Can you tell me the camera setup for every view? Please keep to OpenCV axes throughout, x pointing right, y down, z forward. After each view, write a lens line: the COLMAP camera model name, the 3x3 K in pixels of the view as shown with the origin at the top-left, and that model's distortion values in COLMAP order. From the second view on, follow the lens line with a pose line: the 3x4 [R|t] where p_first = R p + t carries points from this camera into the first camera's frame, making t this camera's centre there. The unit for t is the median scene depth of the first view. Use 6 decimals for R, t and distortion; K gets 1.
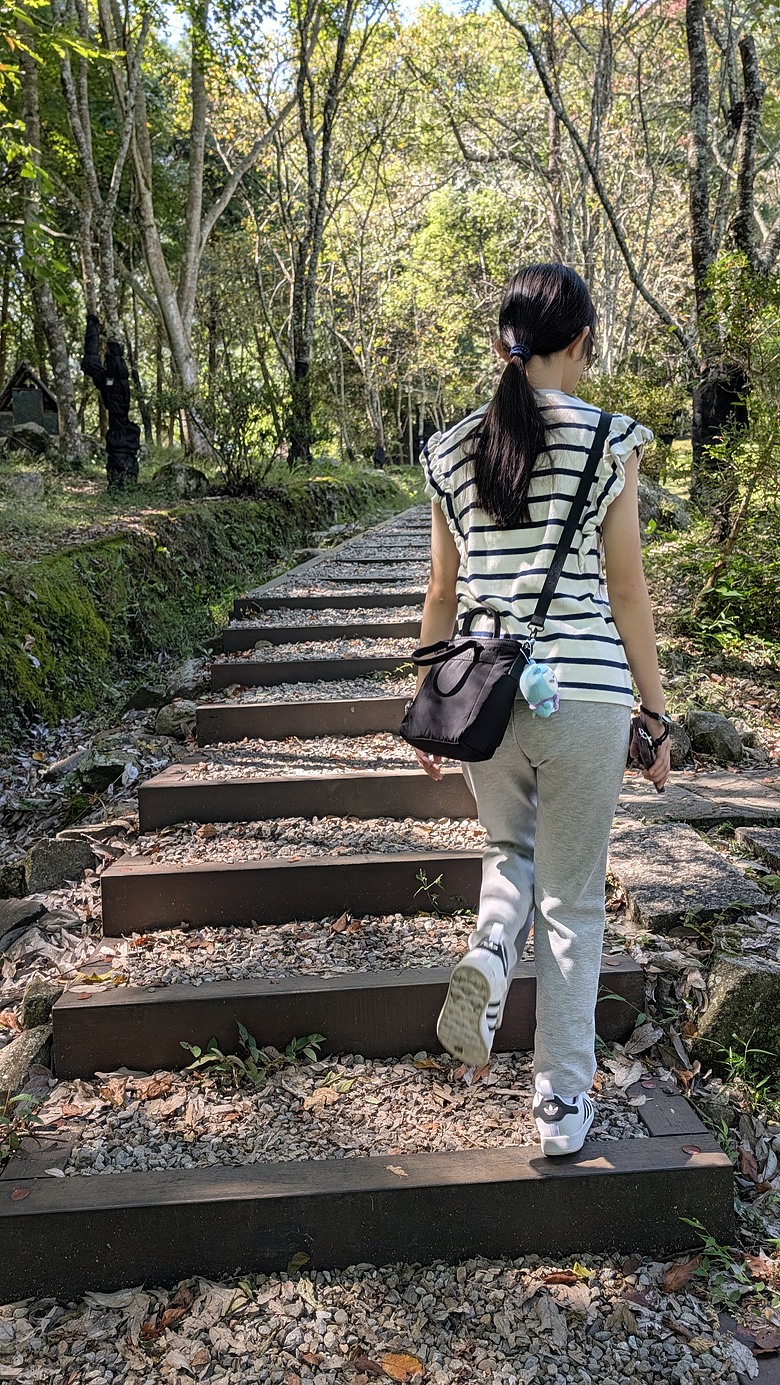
lens RADIAL K [[987.5, 0, 390.0], [0, 987.5, 692.5], [0, 0, 1]] dist [0.006897, -0.000629]
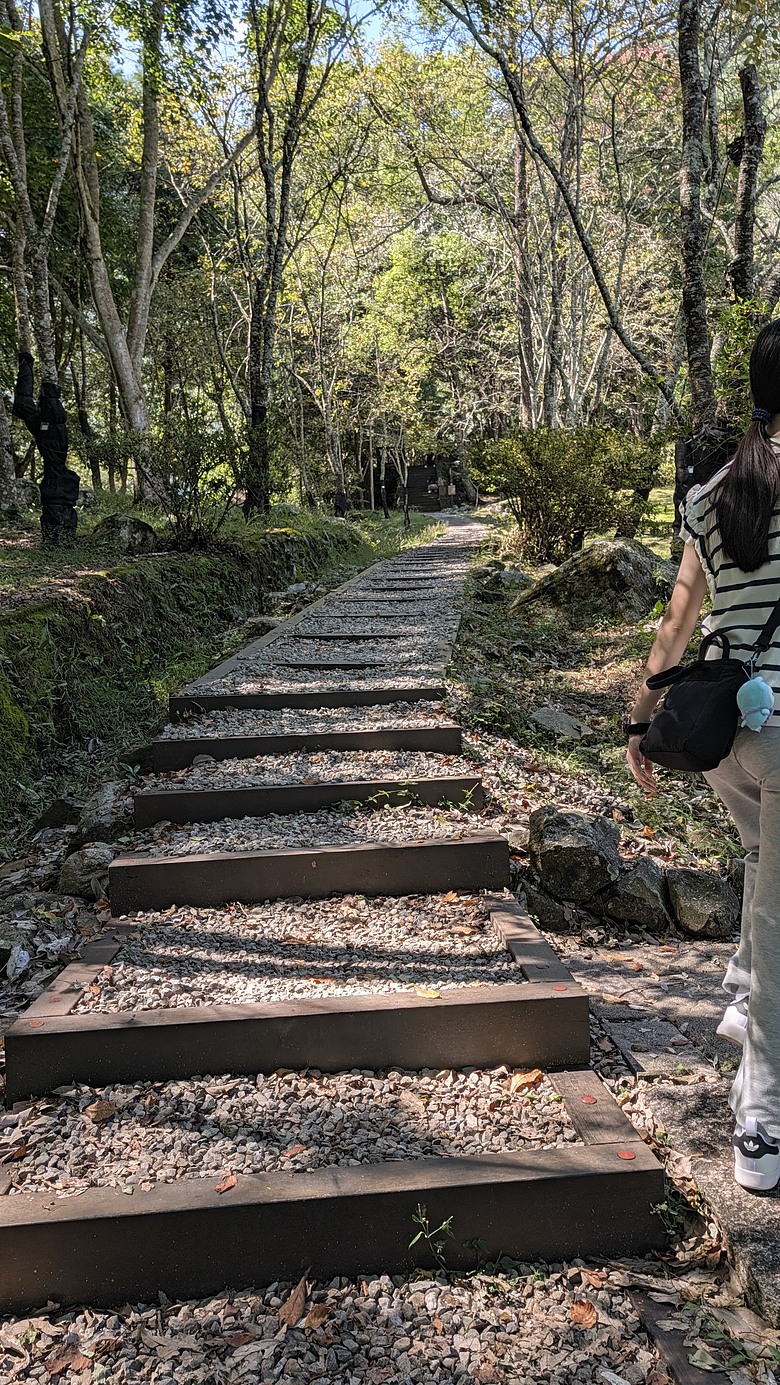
lens RADIAL K [[929.5, 0, 390.0], [0, 929.5, 692.5], [0, 0, 1]] dist [0.002053, -0.001650]
pose [[0.998894, 0.002625, 0.046946, -0.005332], [-0.001772, 0.999833, -0.018204, -0.044113], [-0.046986, 0.018101, 0.998732, 0.110717]]
